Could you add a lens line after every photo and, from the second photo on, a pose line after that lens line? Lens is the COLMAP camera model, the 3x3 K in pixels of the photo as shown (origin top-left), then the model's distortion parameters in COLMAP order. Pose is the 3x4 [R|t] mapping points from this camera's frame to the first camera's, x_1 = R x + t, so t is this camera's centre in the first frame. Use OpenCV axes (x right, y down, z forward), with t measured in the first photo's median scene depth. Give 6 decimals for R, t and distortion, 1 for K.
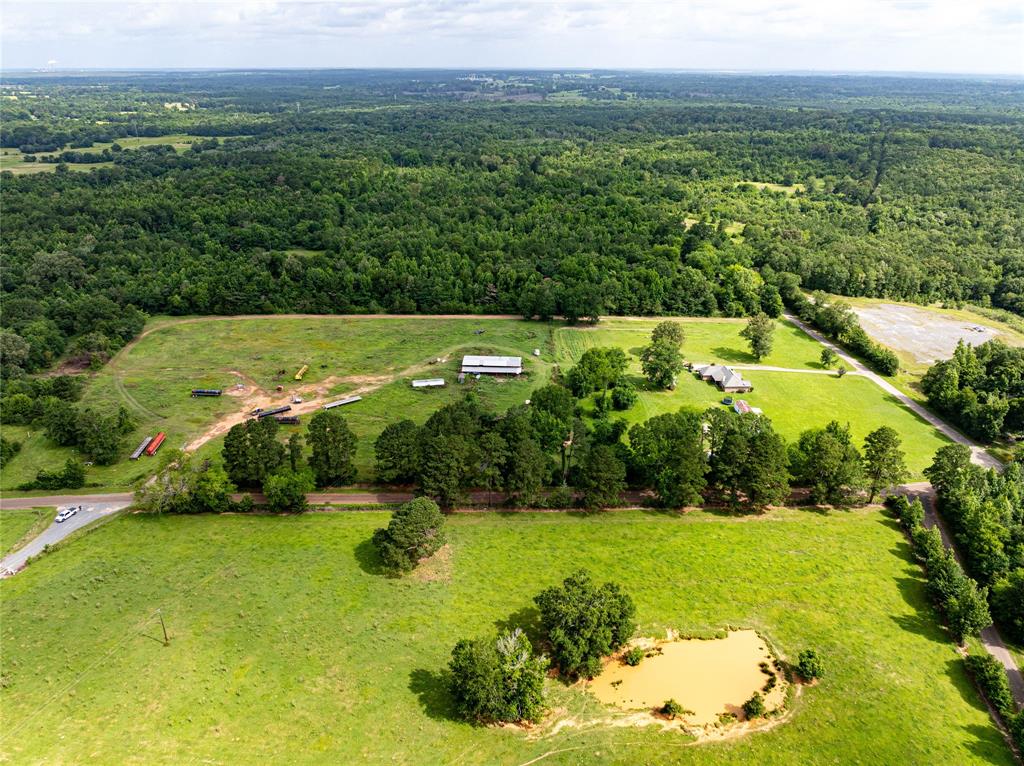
lens RADIAL K [[738.4, 0, 512.0], [0, 738.4, 383.0], [0, 0, 1]] dist [-0.035393, 0.025218]
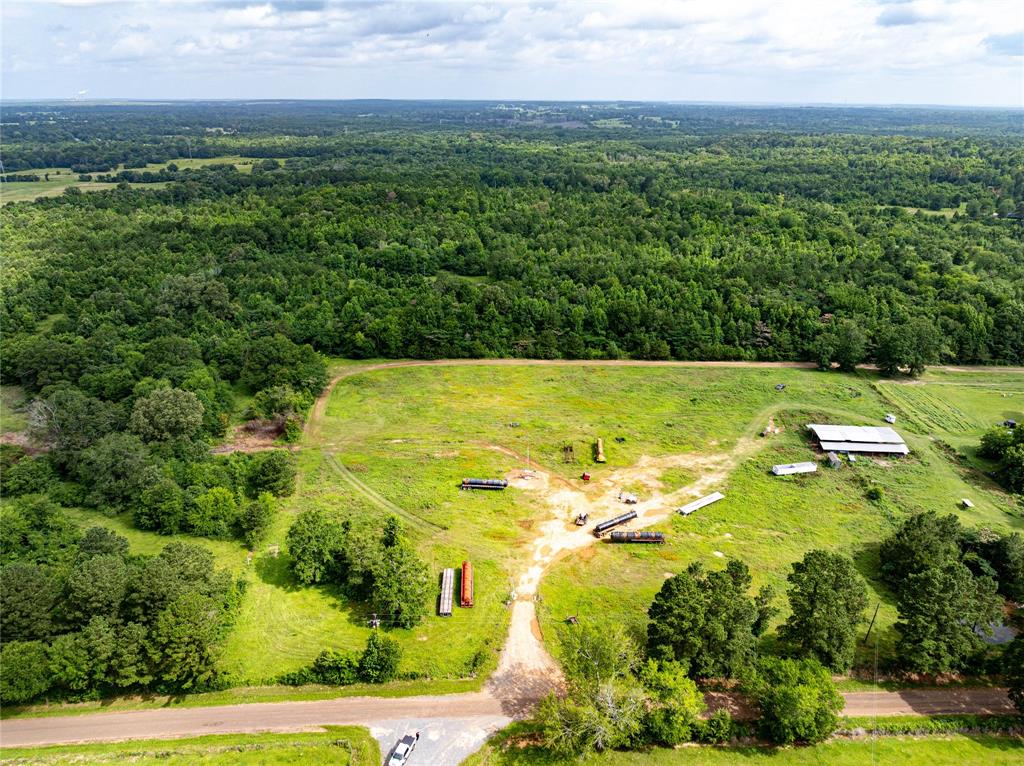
lens RADIAL K [[738.4, 0, 512.0], [0, 738.4, 383.0], [0, 0, 1]] dist [-0.035393, 0.025218]
pose [[0.999806, 0.009729, -0.017111, -0.275521], [-0.010393, 0.999179, -0.039150, -0.037823], [0.016716, 0.039320, 0.999087, 0.238302]]
